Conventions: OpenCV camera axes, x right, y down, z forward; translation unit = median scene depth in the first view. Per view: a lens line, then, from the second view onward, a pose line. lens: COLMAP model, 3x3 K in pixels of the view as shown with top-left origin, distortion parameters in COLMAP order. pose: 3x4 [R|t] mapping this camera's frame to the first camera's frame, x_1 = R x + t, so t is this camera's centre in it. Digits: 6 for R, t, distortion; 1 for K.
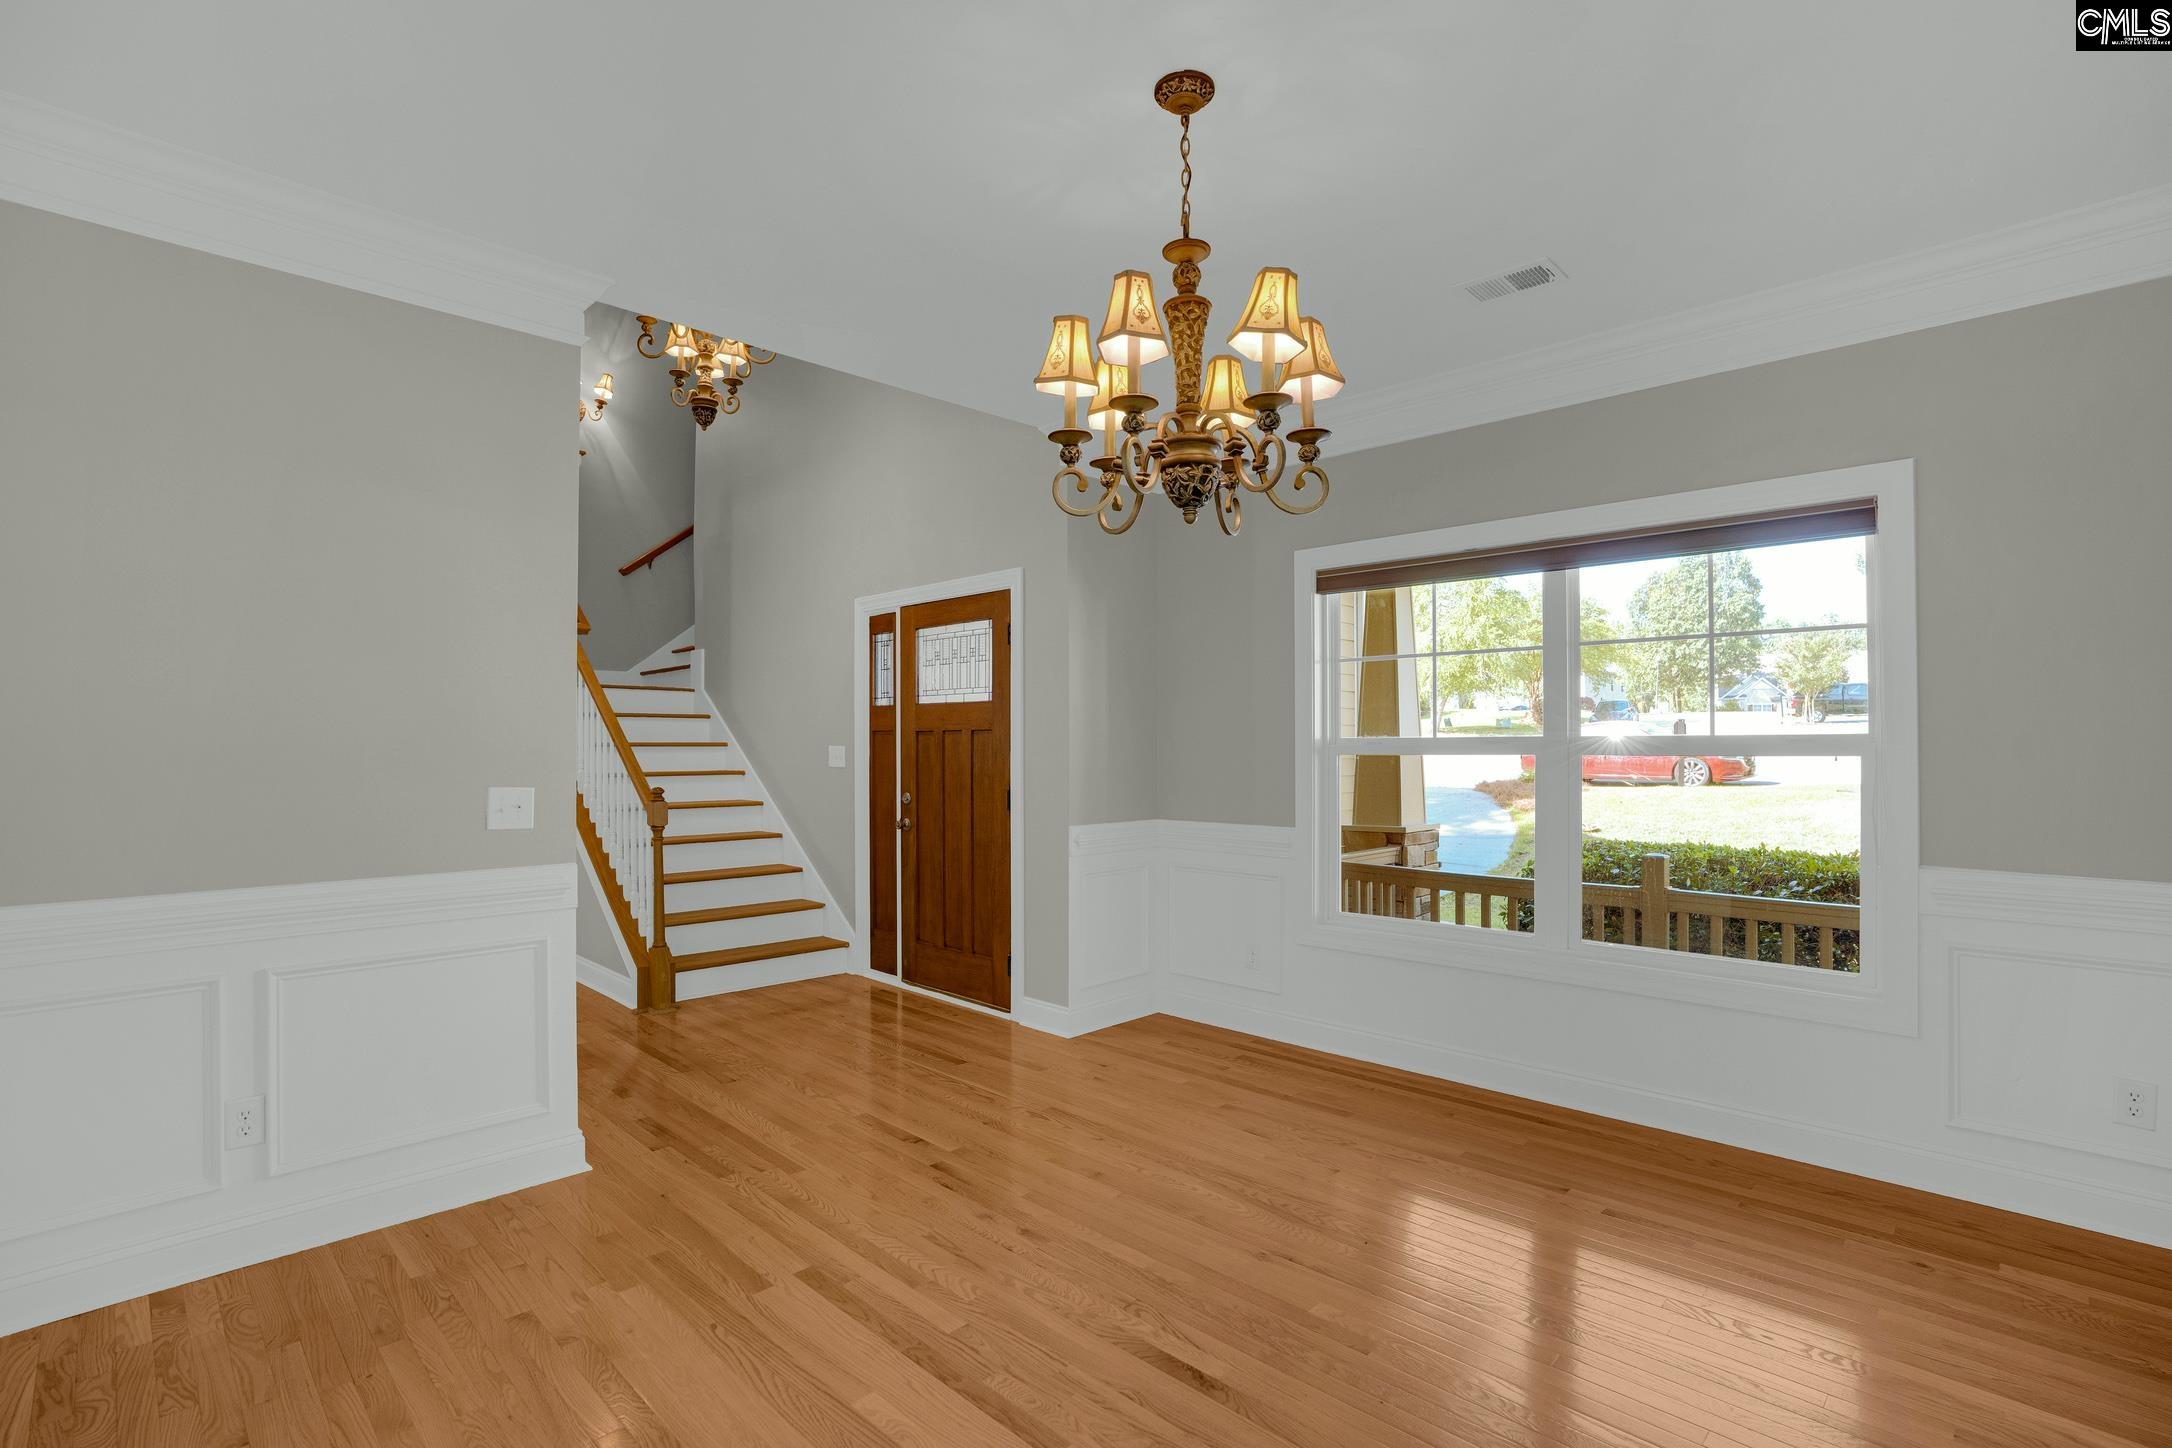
lens RADIAL K [[1017.2, 0, 1102.2], [0, 1017.2, 733.3], [0, 0, 1]] dist [-0.045682, 0.017512]
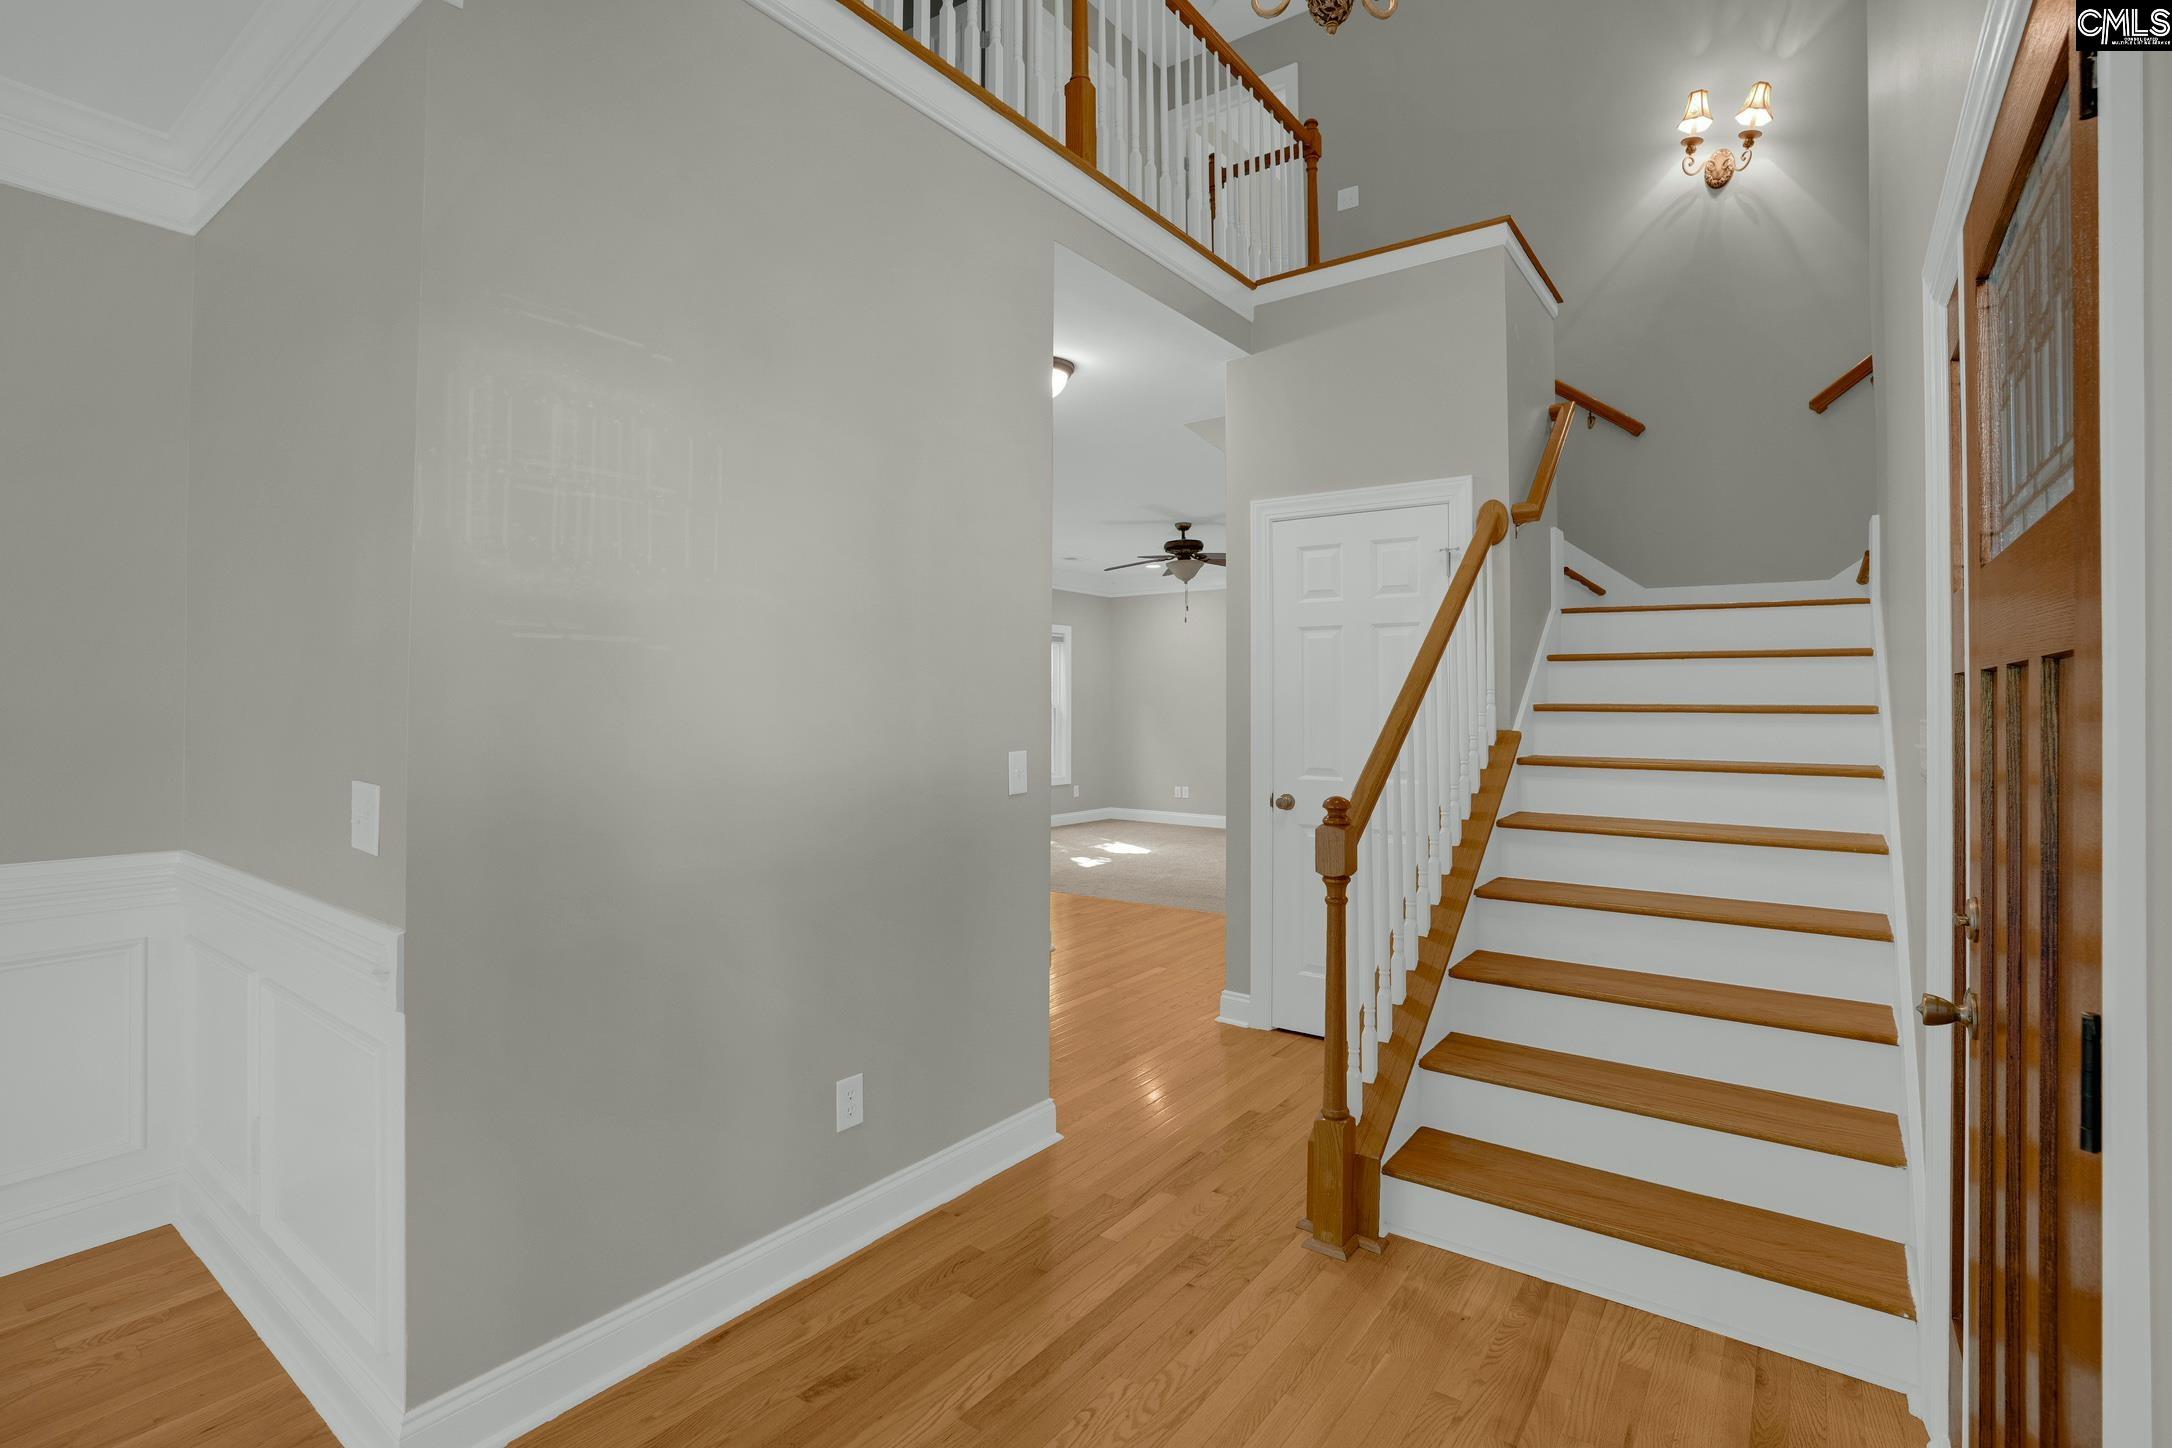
lens RADIAL K [[1017.2, 0, 1088.1], [0, 1017.2, 679.8], [0, 0, 1]] dist [-0.045682, 0.017512]
pose [[0.127400, -0.021175, -0.991625, 0.029430], [0.007950, 0.999762, -0.020327, 0.003096], [0.991820, -0.005293, 0.127538, 0.530774]]
